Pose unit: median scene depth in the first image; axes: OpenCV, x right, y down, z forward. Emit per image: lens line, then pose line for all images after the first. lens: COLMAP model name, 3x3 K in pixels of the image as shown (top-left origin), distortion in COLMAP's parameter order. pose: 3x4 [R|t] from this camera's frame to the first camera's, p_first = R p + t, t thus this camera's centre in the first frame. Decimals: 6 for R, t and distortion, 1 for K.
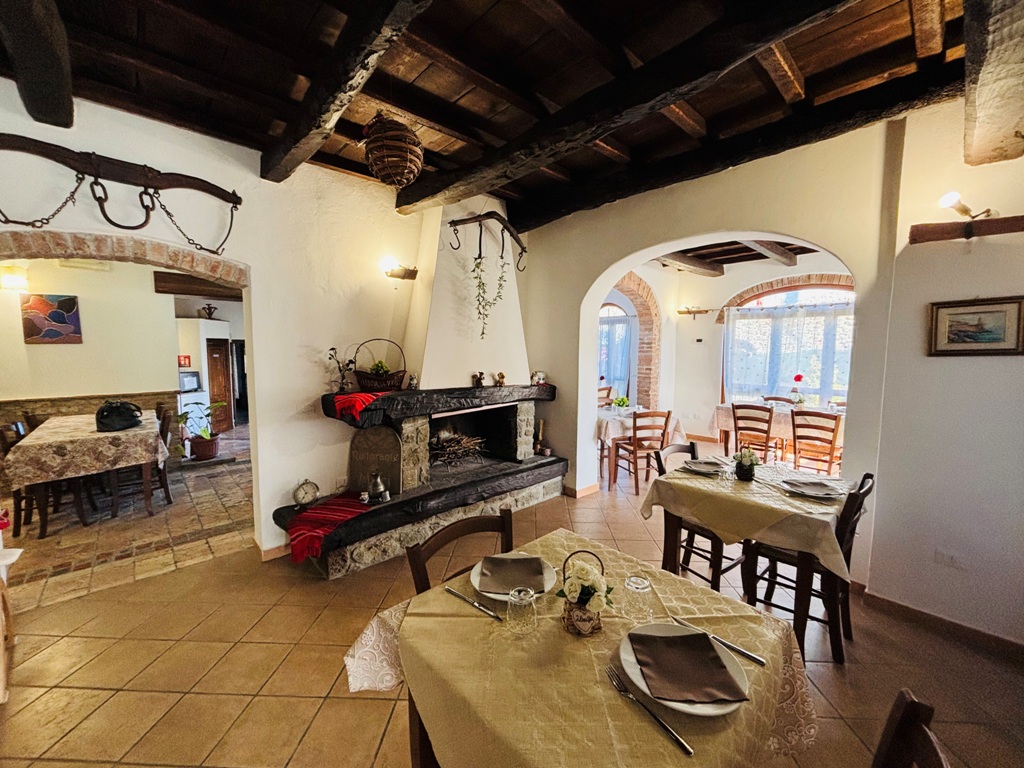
lens RADIAL K [[411.0, 0, 515.8], [0, 411.0, 381.3], [0, 0, 1]] dist [0.001053, -0.000162]
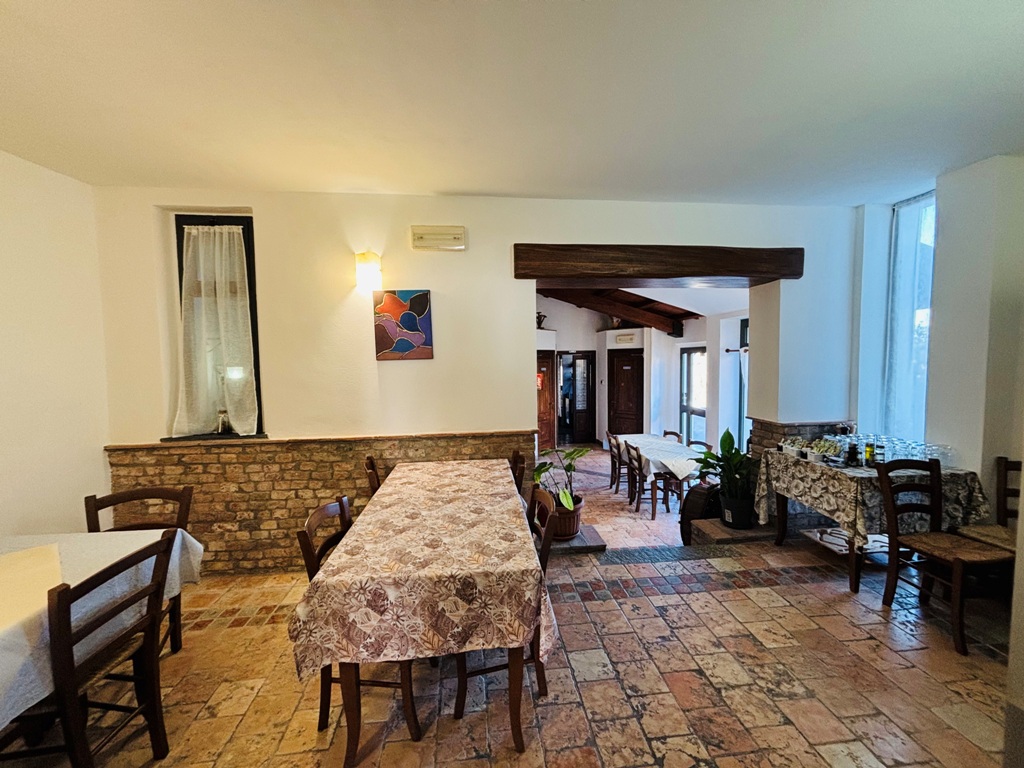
lens RADIAL K [[411.0, 0, 513.0], [0, 411.0, 380.4], [0, 0, 1]] dist [0.001053, -0.000162]
pose [[0.800442, 0.019627, -0.599089, -0.550986], [-0.034356, 0.999323, -0.013165, -0.053114], [0.598425, 0.031120, 0.800574, 0.548456]]
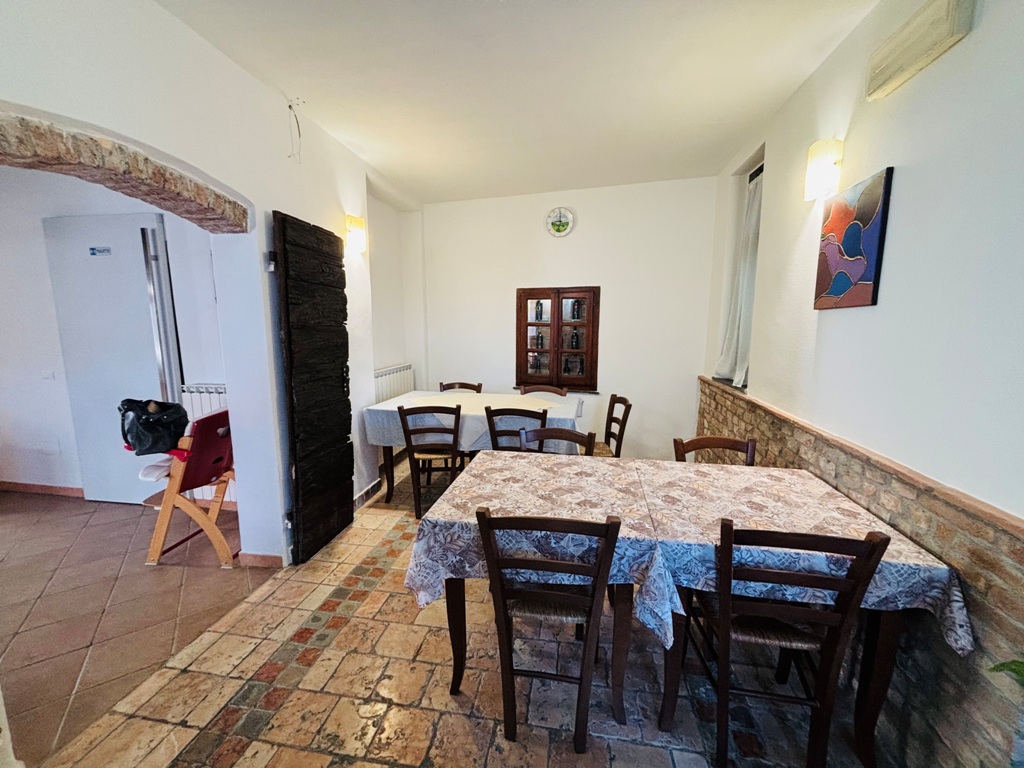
lens RADIAL K [[411.0, 0, 512.7], [0, 411.0, 382.9], [0, 0, 1]] dist [0.001053, -0.000162]
pose [[-0.793013, 0.082075, -0.603650, -0.599967], [-0.059614, 0.975673, 0.210971, -0.086301], [0.606281, 0.203289, -0.768829, 1.139013]]
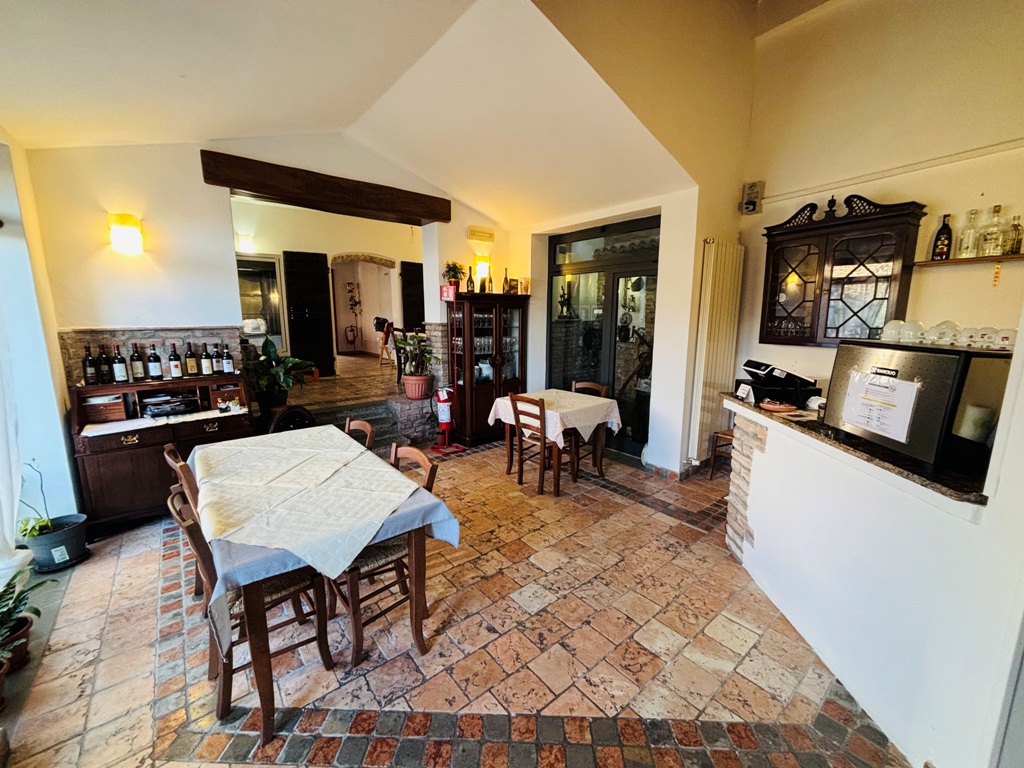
lens RADIAL K [[411.0, 0, 527.0], [0, 411.0, 385.3], [0, 0, 1]] dist [0.001053, -0.000162]
pose [[-0.999613, -0.025612, 0.010874, -1.272061], [-0.022121, 0.968560, 0.247794, -0.101905], [-0.016879, 0.247458, -0.968752, 2.390747]]
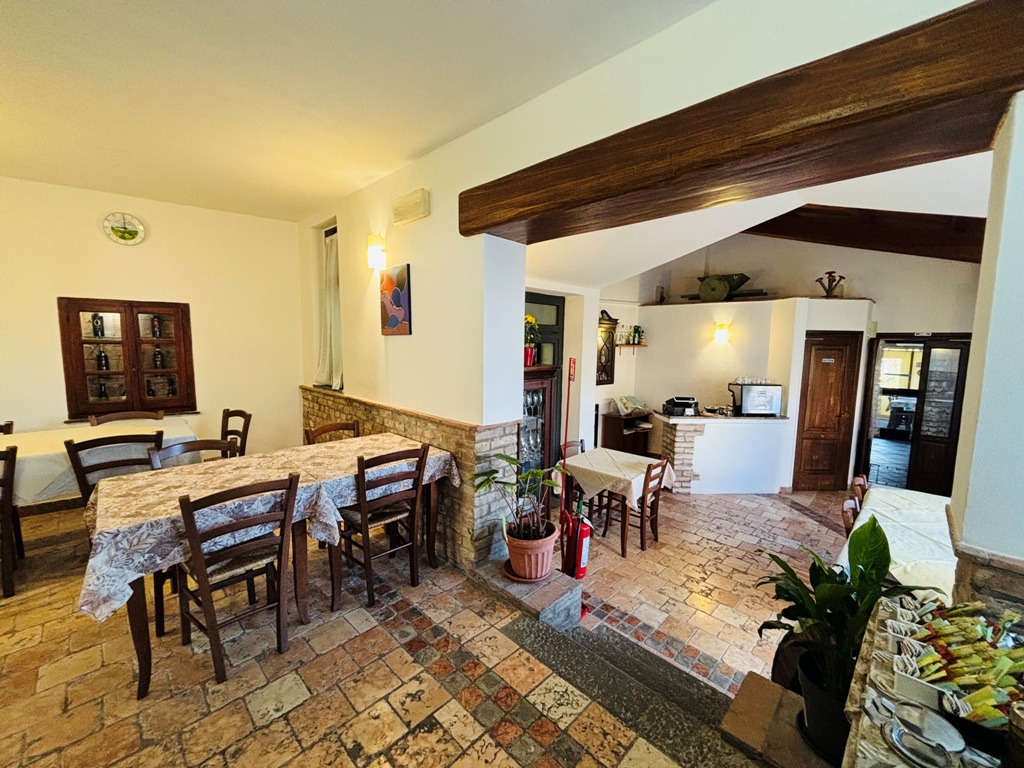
lens RADIAL K [[411.0, 0, 513.5], [0, 411.0, 379.2], [0, 0, 1]] dist [0.001053, -0.000162]
pose [[0.047341, 0.092761, -0.994562, -0.374892], [-0.095823, 0.991508, 0.087915, -0.098315], [0.994272, 0.091140, 0.055828, 1.180400]]
